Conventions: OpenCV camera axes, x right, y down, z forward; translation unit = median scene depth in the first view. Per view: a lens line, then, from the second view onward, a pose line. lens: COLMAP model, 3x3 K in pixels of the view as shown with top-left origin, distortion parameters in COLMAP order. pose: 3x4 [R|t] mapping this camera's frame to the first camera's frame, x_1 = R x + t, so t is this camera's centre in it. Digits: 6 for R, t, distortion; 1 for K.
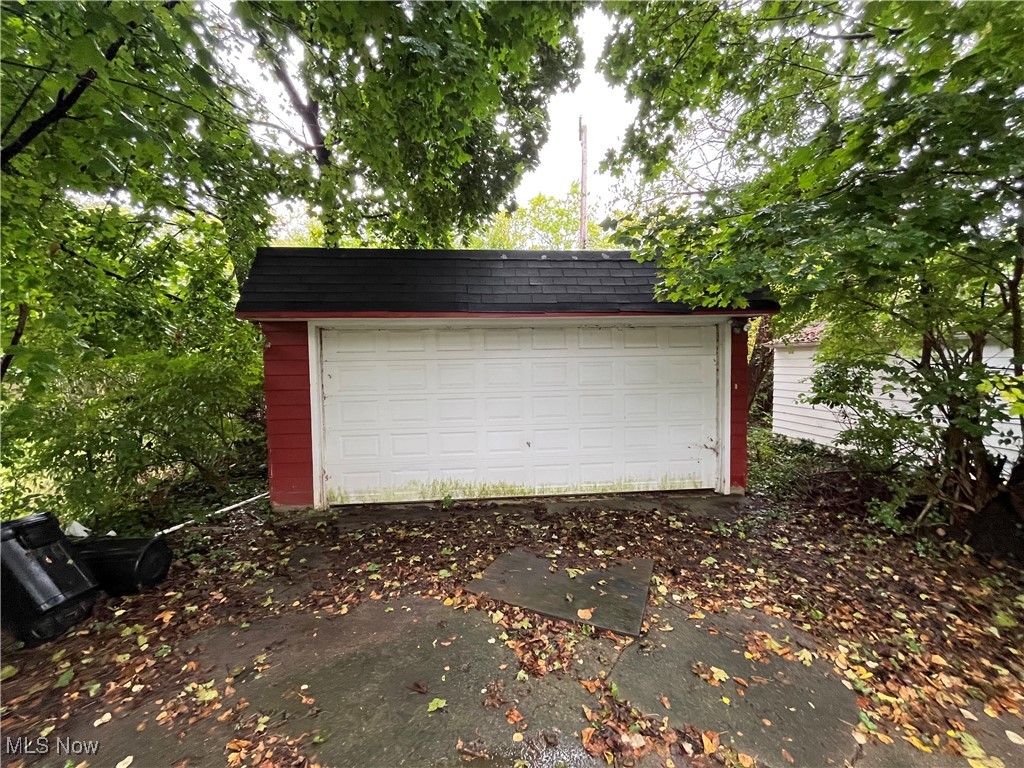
lens RADIAL K [[414.0, 0, 512.0], [0, 414.0, 384.0], [0, 0, 1]] dist [-0.000273, -0.000137]
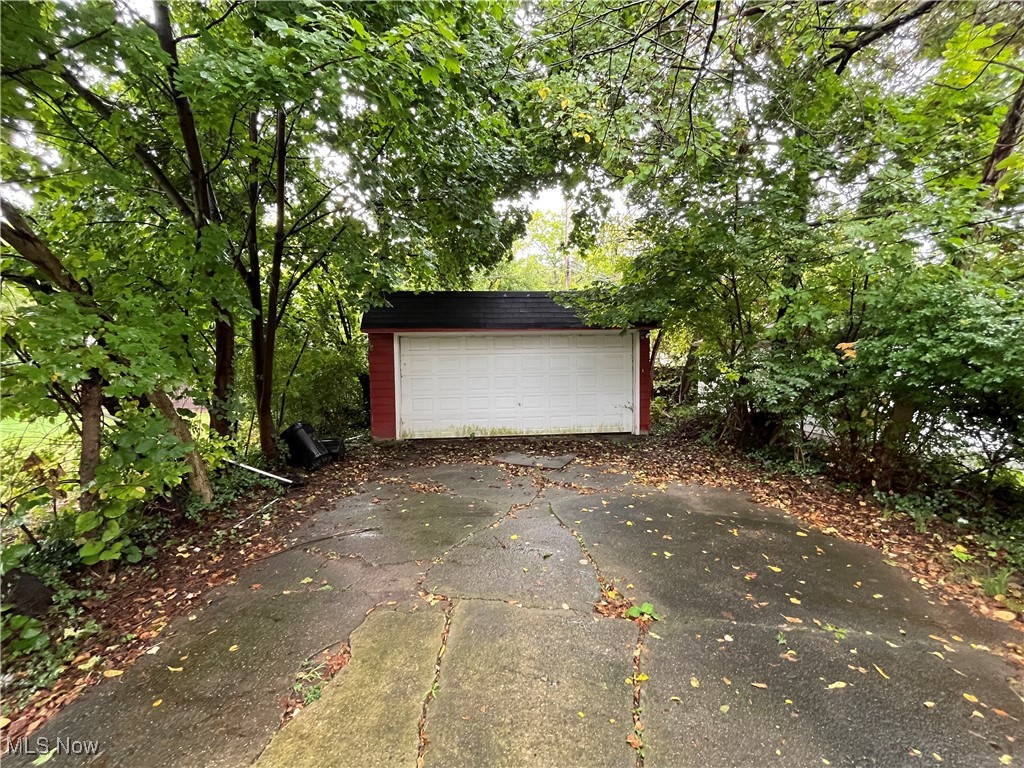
lens RADIAL K [[414.0, 0, 512.0], [0, 414.0, 384.0], [0, 0, 1]] dist [-0.000273, -0.000137]
pose [[0.999993, -0.000279, -0.003790, 0.016632], [0.000331, 0.999904, 0.013828, 0.039342], [0.003786, -0.013830, 0.999897, -0.725938]]
